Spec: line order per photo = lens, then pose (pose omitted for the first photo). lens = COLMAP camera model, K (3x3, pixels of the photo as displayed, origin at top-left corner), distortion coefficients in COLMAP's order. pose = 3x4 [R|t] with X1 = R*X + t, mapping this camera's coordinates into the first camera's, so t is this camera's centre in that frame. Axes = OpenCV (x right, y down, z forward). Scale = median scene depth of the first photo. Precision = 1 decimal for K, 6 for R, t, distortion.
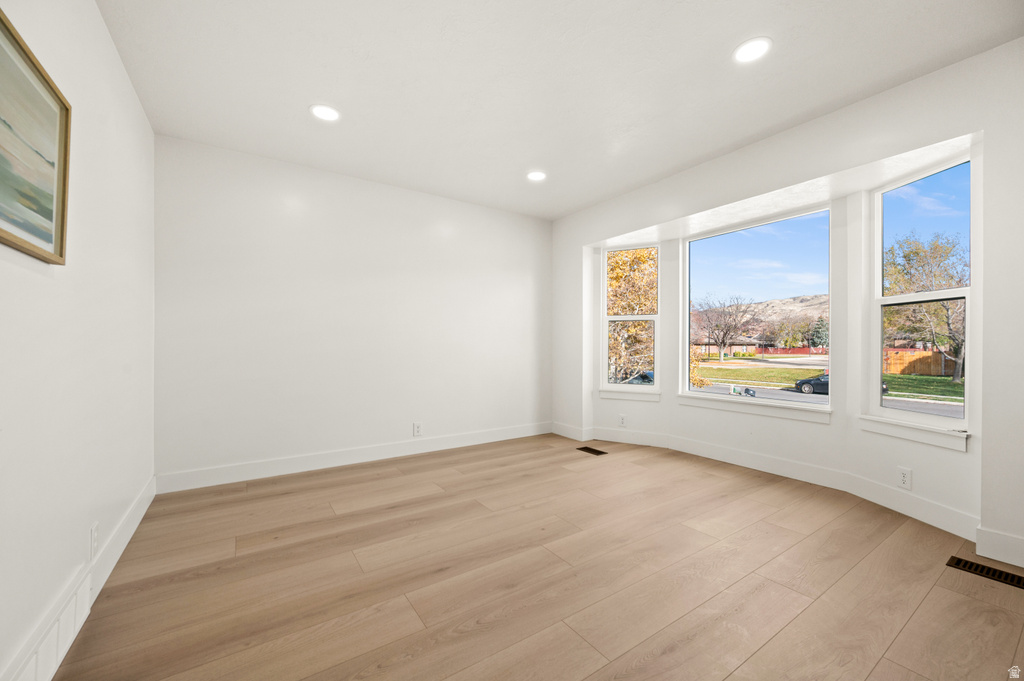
lens RADIAL K [[406.5, 0, 516.8], [0, 406.5, 342.3], [0, 0, 1]] dist [0.001032, -0.000080]
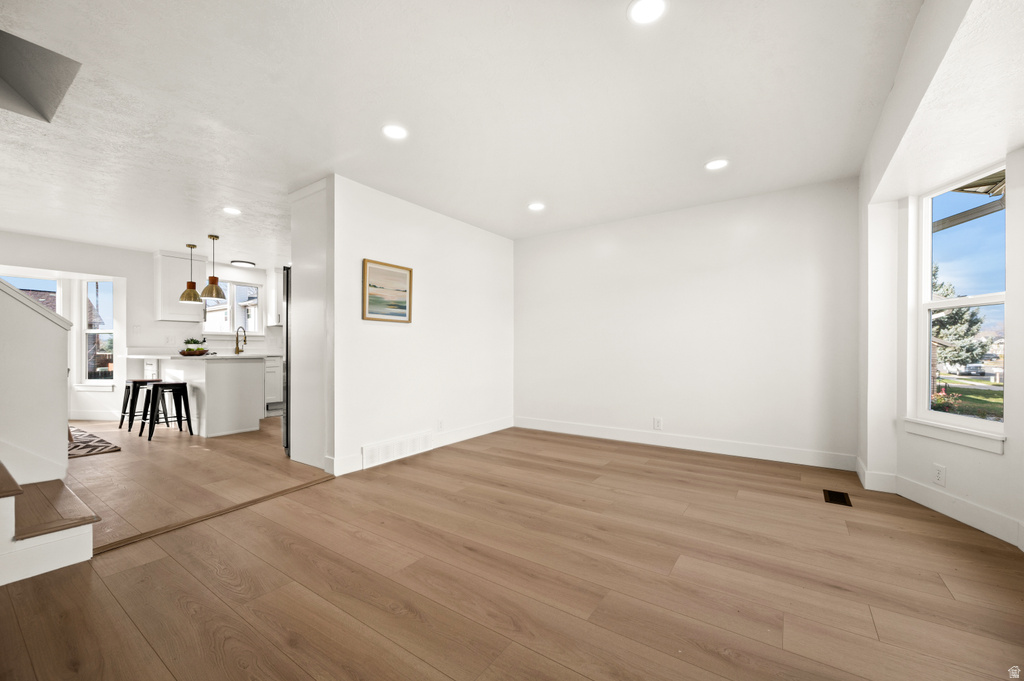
lens RADIAL K [[406.5, 0, 515.3], [0, 406.5, 350.8], [0, 0, 1]] dist [0.001032, -0.000080]
pose [[0.358085, 0.002613, -0.933685, 0.874652], [0.007098, 0.999960, 0.005521, 0.000894], [0.933662, -0.008604, 0.358052, 0.290143]]
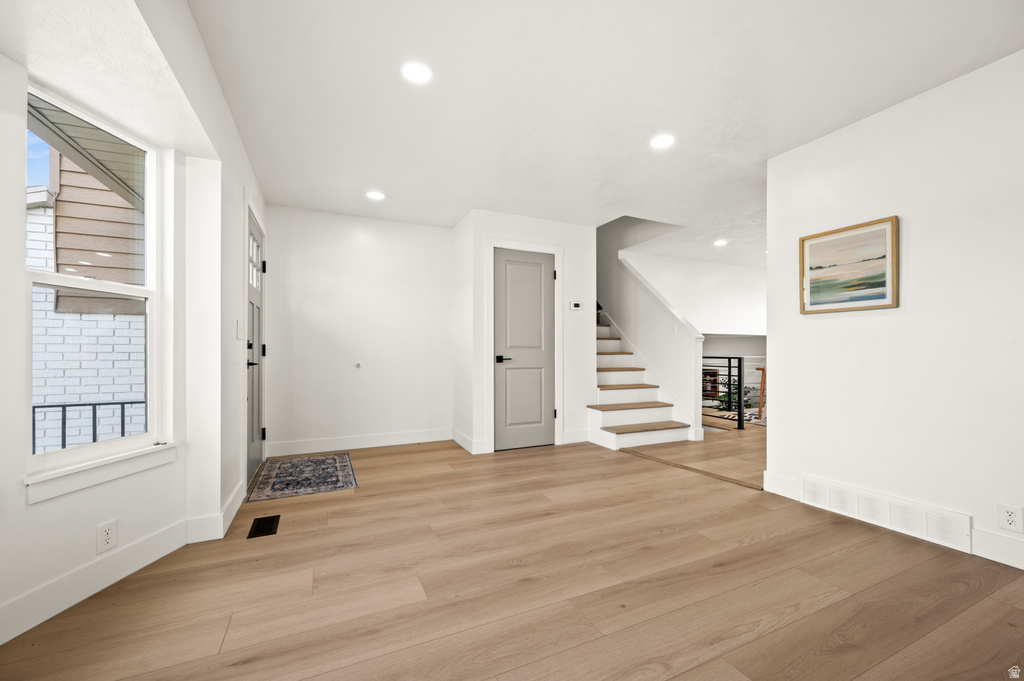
lens RADIAL K [[406.5, 0, 510.7], [0, 406.5, 350.1], [0, 0, 1]] dist [0.001032, -0.000080]
pose [[-0.985493, -0.000129, 0.169714, 0.108335], [-0.002108, 0.999932, -0.011482, 0.008539], [-0.169701, -0.011673, -0.985426, 1.359339]]
